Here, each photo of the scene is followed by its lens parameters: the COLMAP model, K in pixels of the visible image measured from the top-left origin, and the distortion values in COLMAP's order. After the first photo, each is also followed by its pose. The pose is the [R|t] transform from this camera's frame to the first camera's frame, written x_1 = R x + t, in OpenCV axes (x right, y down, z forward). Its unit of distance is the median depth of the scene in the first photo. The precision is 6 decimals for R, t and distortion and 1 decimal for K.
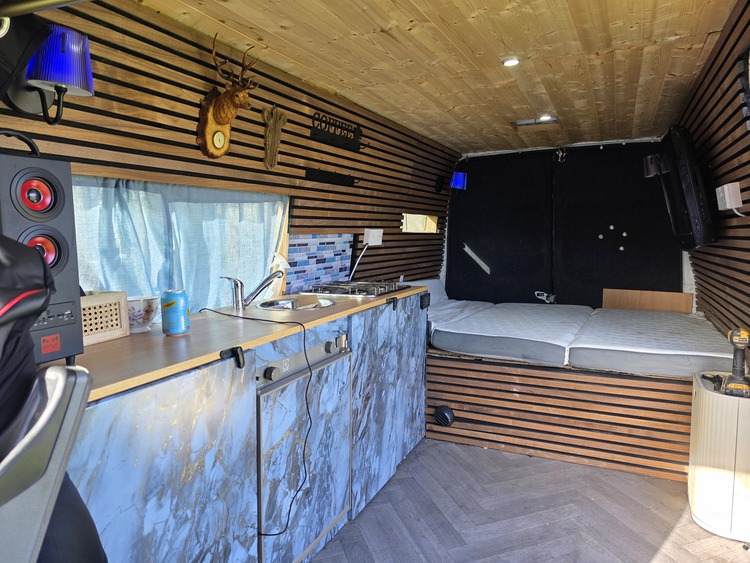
lens RADIAL K [[502.1, 0, 375.0], [0, 502.1, 281.5], [0, 0, 1]] dist [0.062021, -0.002627]
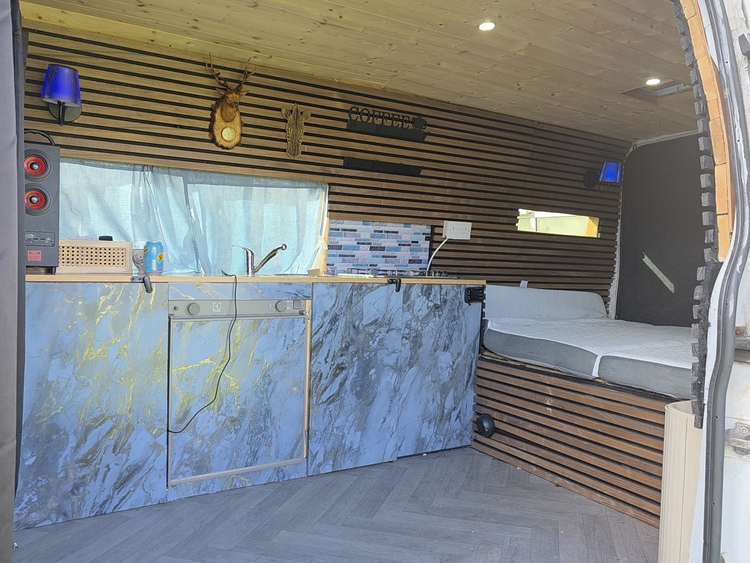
lens RADIAL K [[557.0, 0, 375.0], [0, 557.0, 281.5], [0, 0, 1]] dist [0.001788, 0.001937]
pose [[0.825618, 0.047849, -0.562197, 0.589508], [-0.088412, 0.995060, -0.045147, 0.086942], [0.557260, 0.086980, 0.825770, 0.066242]]
